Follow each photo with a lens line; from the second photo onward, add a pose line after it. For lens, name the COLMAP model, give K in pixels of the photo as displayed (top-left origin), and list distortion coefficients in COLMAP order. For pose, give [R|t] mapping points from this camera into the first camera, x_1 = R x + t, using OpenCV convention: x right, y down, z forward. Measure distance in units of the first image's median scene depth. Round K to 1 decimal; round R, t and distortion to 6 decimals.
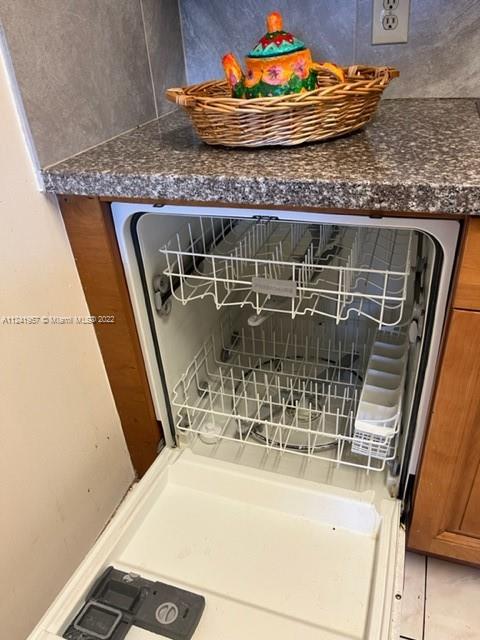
lens RADIAL K [[483.7, 0, 237.4], [0, 483.7, 325.1], [0, 0, 1]] dist [0.052662, -0.079620]
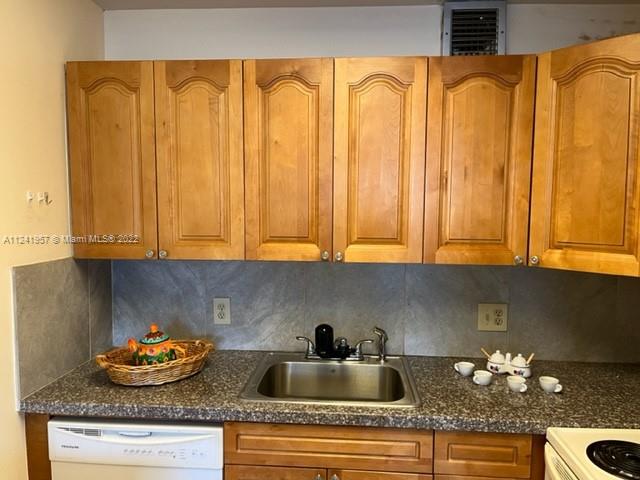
lens RADIAL K [[483.7, 0, 320.8], [0, 483.7, 245.6], [0, 0, 1]] dist [0.052662, -0.079620]
pose [[0.961331, 0.057181, 0.269395, 0.188192], [0.081475, 0.875366, -0.476547, 0.161194], [-0.263068, 0.480068, 0.836857, -1.221295]]
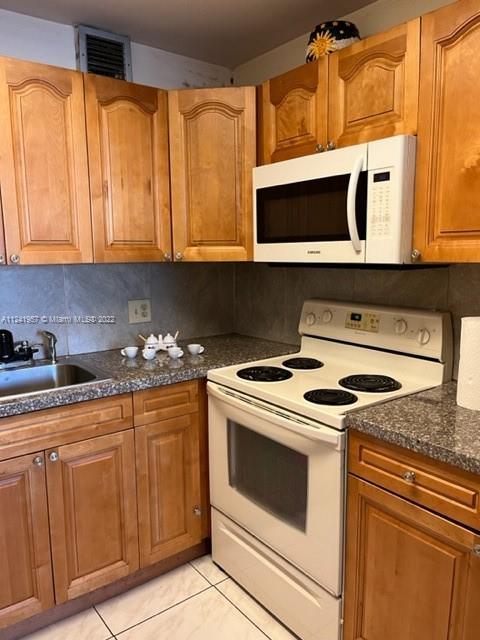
lens RADIAL K [[483.7, 0, 241.0], [0, 483.7, 325.4], [0, 0, 1]] dist [0.052662, -0.079620]
pose [[0.542789, -0.065260, 0.837329, -0.450511], [0.438909, 0.872046, -0.216552, 0.366254], [-0.716058, 0.485054, 0.501981, -1.101171]]
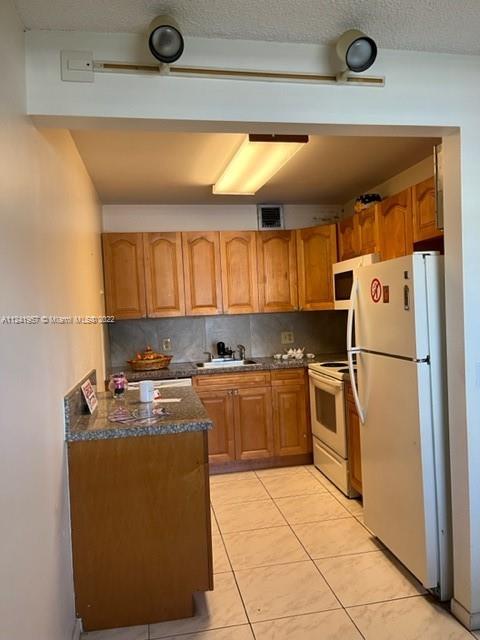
lens RADIAL K [[483.7, 0, 236.8], [0, 483.7, 332.9], [0, 0, 1]] dist [0.052662, -0.079620]
pose [[0.870832, 0.006604, 0.491537, -1.600771], [0.257442, 0.845698, -0.467460, 1.832389], [-0.418779, 0.533621, 0.734760, -3.161100]]
